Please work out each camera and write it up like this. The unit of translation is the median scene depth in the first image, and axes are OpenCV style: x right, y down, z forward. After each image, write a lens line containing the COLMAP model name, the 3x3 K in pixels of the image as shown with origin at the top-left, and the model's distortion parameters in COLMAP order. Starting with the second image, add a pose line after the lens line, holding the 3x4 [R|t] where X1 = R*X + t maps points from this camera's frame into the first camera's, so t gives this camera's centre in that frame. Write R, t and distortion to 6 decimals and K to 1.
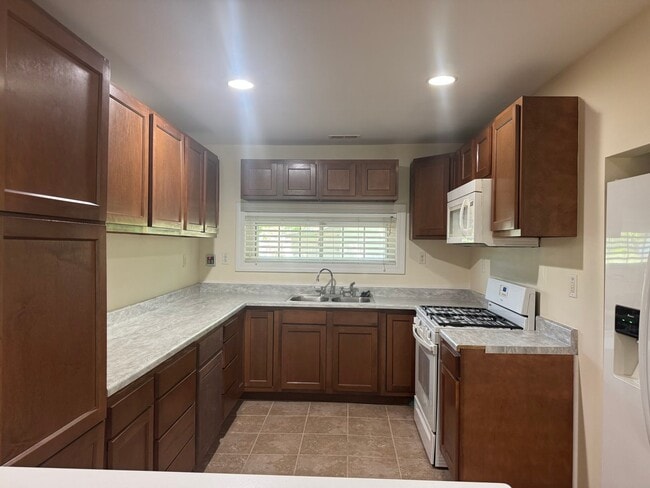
lens RADIAL K [[447.9, 0, 325.9], [0, 447.9, 231.7], [0, 0, 1]] dist [0.031275, -0.005074]
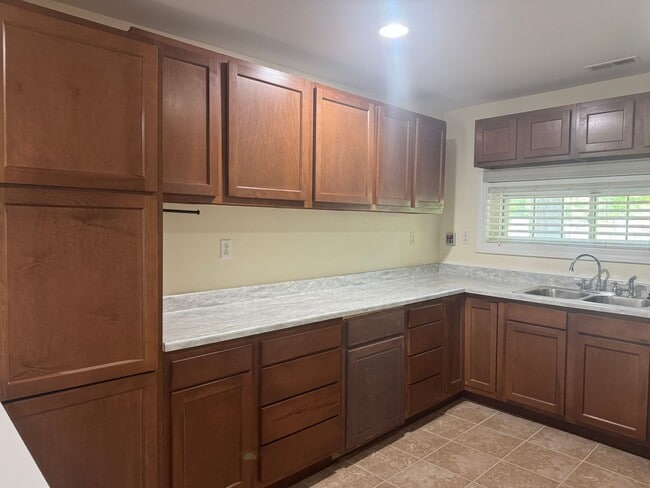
lens RADIAL K [[456.0, 0, 322.4], [0, 456.0, 241.3], [0, 0, 1]] dist [0.042009, -0.047195]
pose [[0.723649, 0.030353, -0.689500, 0.233814], [0.012733, 0.998275, 0.057309, 0.015438], [0.690051, -0.050251, 0.722014, 0.197239]]
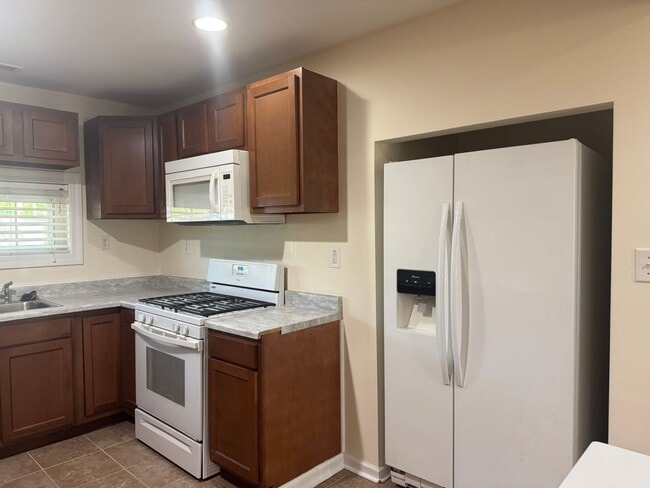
lens RADIAL K [[456.0, 0, 322.4], [0, 456.0, 241.3], [0, 0, 1]] dist [0.042009, -0.047195]
pose [[0.638636, -0.045241, 0.768178, -0.202208], [0.000157, 0.998278, 0.058661, 0.010410], [-0.769509, -0.037342, 0.637543, 0.207388]]
